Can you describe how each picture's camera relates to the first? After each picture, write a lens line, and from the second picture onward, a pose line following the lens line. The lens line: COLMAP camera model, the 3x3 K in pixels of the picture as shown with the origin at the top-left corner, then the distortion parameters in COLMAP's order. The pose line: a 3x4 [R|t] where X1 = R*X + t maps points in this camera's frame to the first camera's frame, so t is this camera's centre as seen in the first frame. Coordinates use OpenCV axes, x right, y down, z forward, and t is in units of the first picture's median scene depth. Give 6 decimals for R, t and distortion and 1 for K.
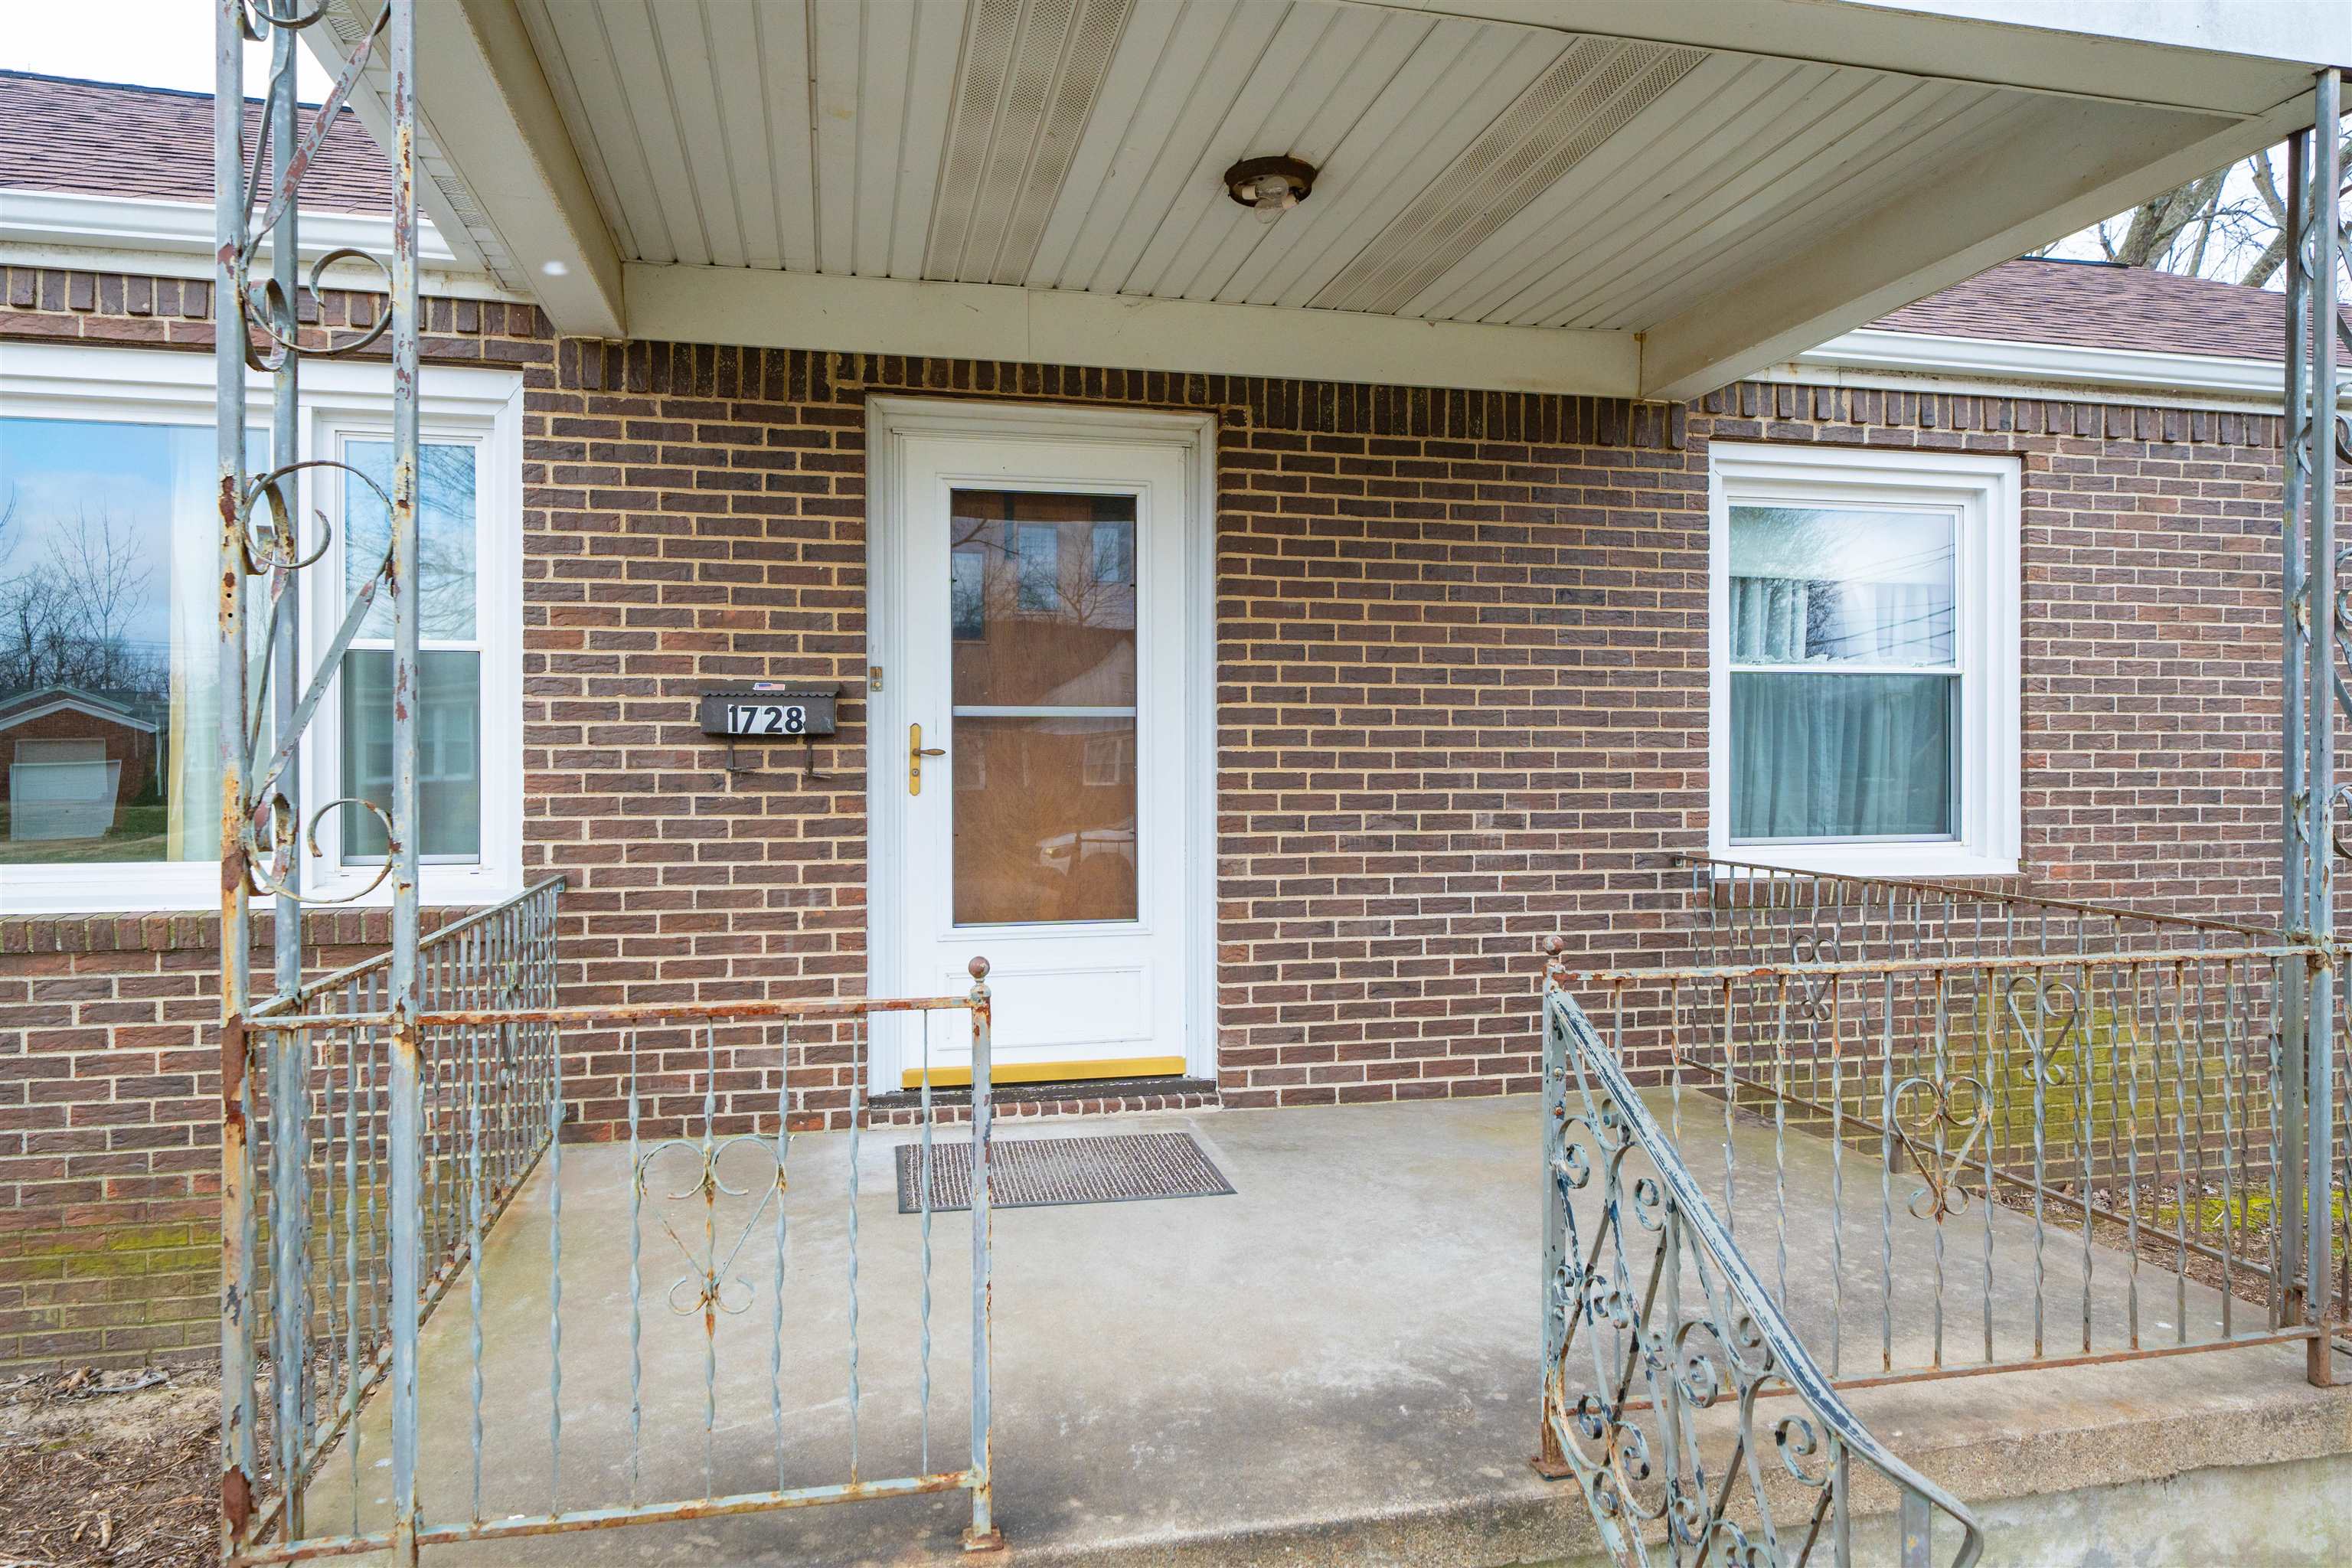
lens RADIAL K [[1469.3, 0, 1176.0], [0, 1469.3, 784.0], [0, 0, 1]] dist [-0.001732, -0.000242]
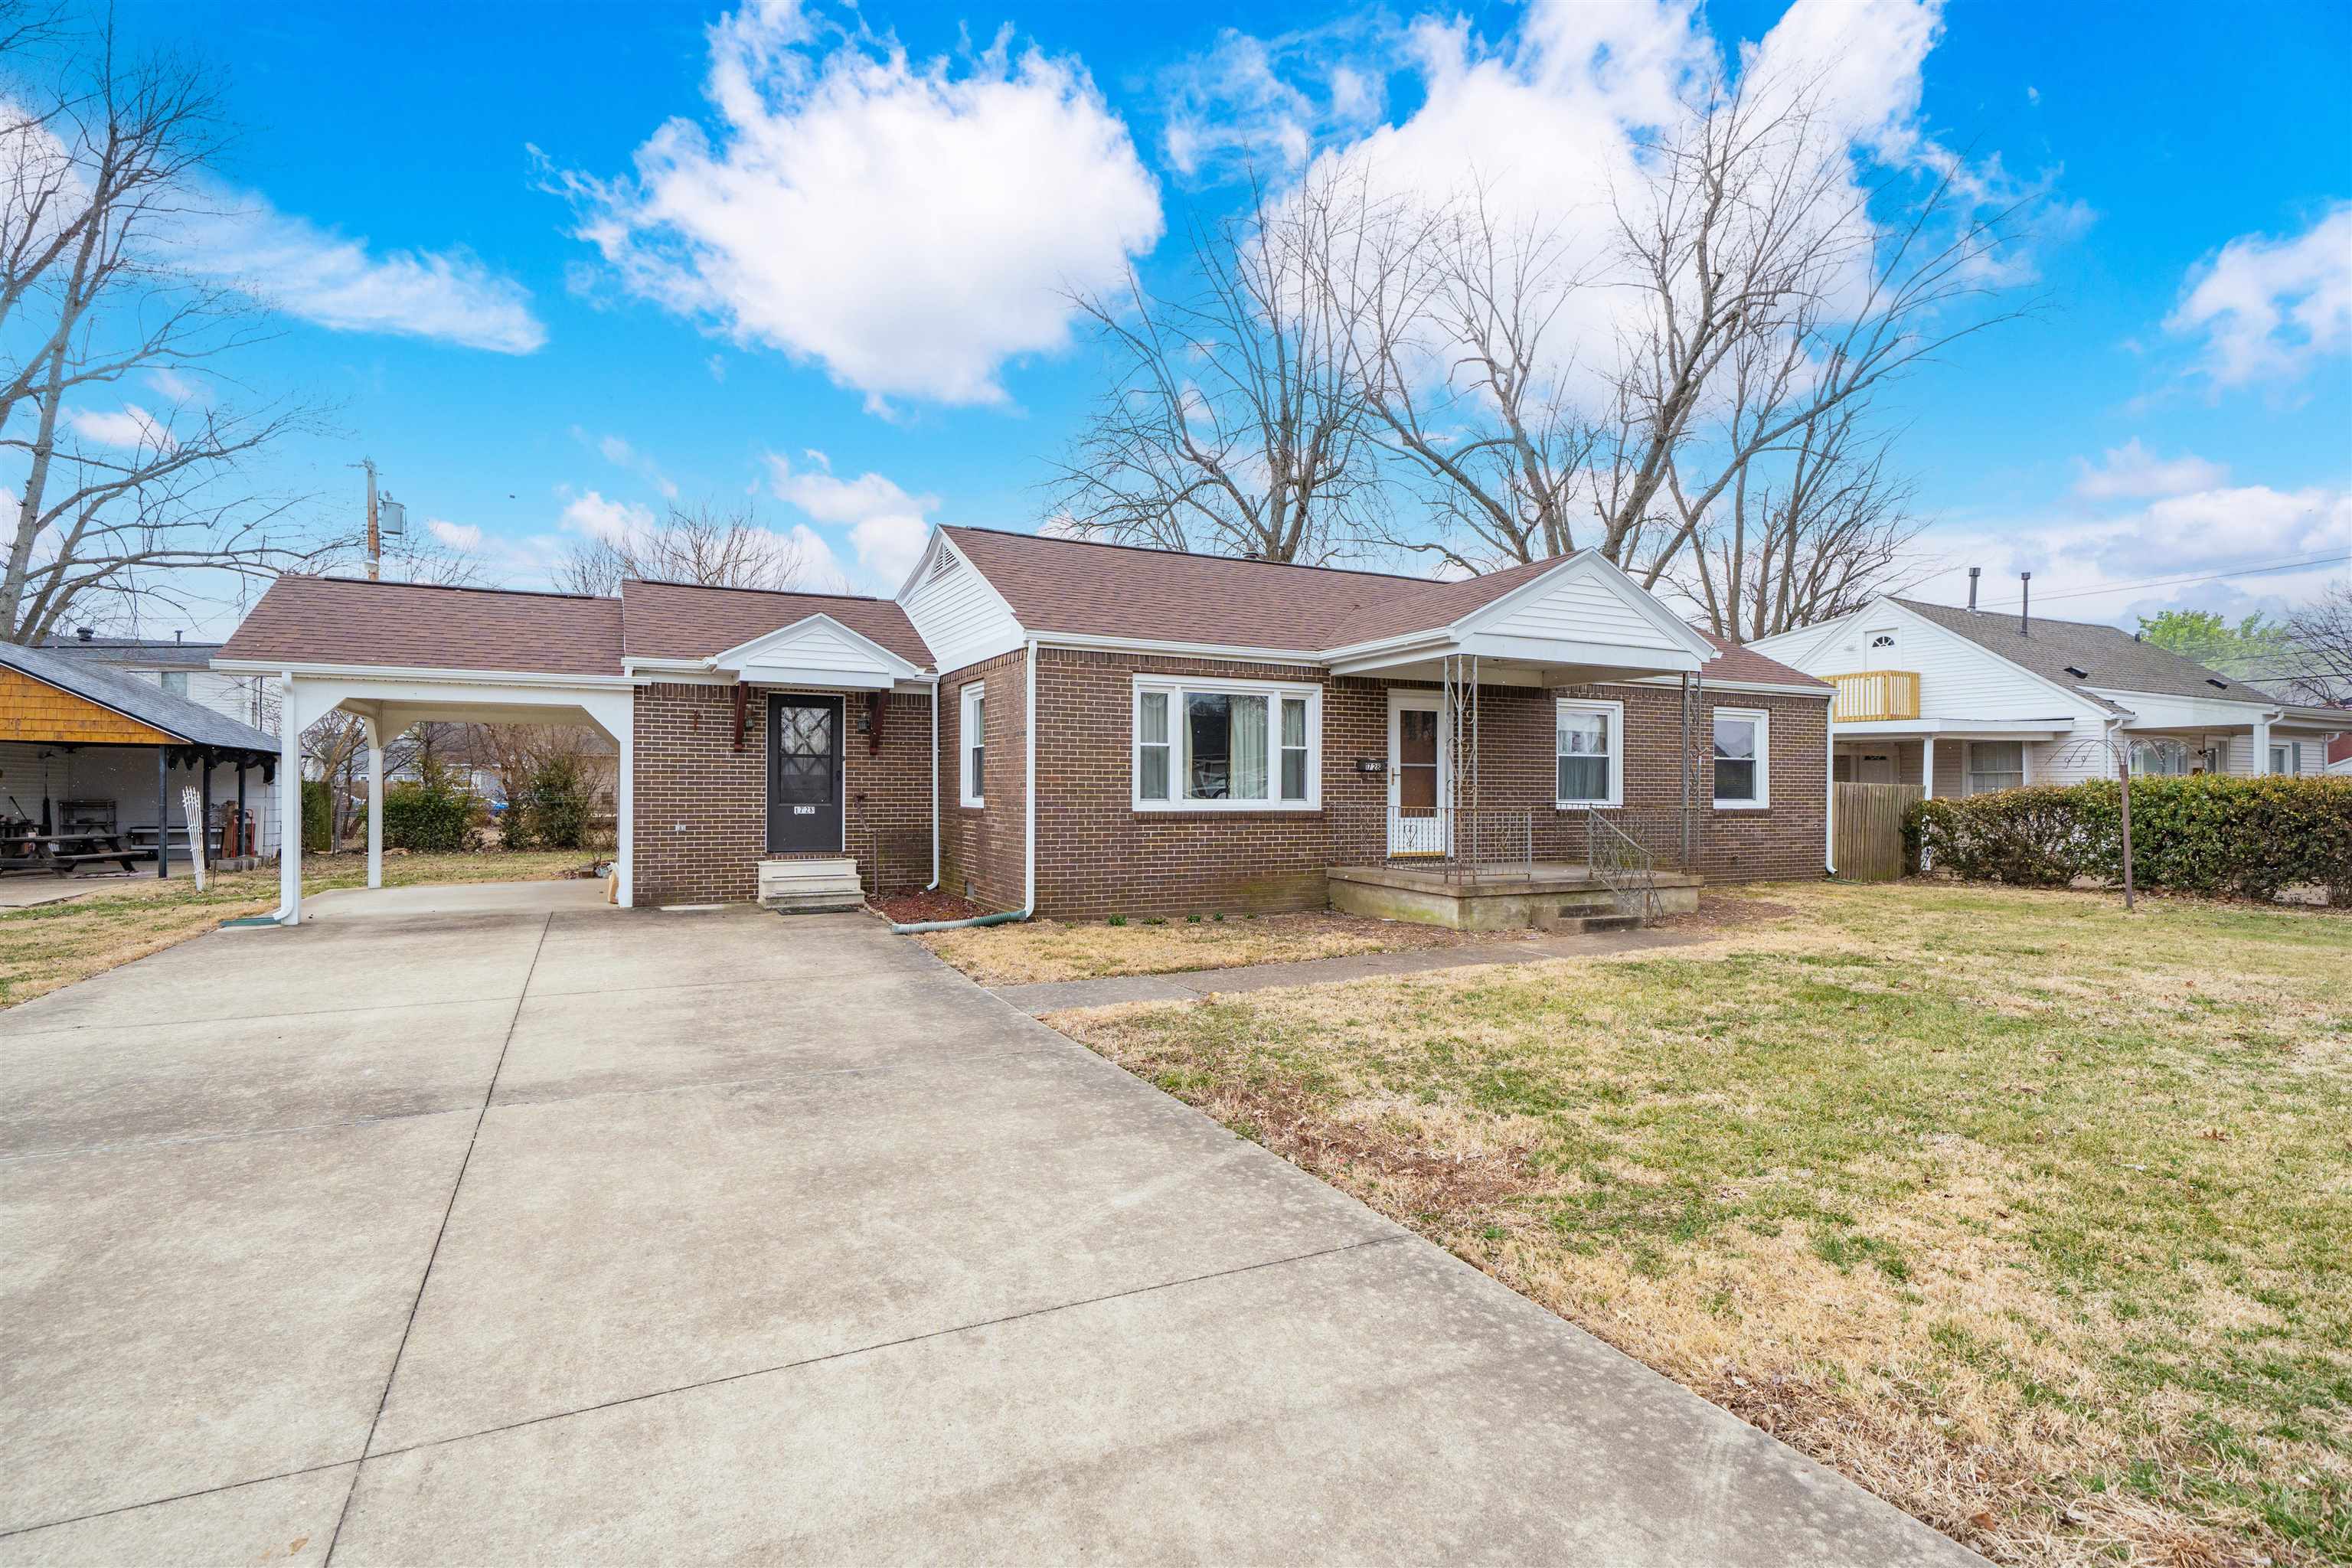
lens RADIAL K [[1093.2, 0, 1176.0], [0, 1093.2, 784.0], [0, 0, 1]] dist [0.000858, 0.000095]
pose [[0.973297, 0.007342, 0.229434, -1.443381], [-0.001087, 0.999625, -0.027374, 0.086906], [-0.229549, 0.026394, 0.972939, -1.792035]]
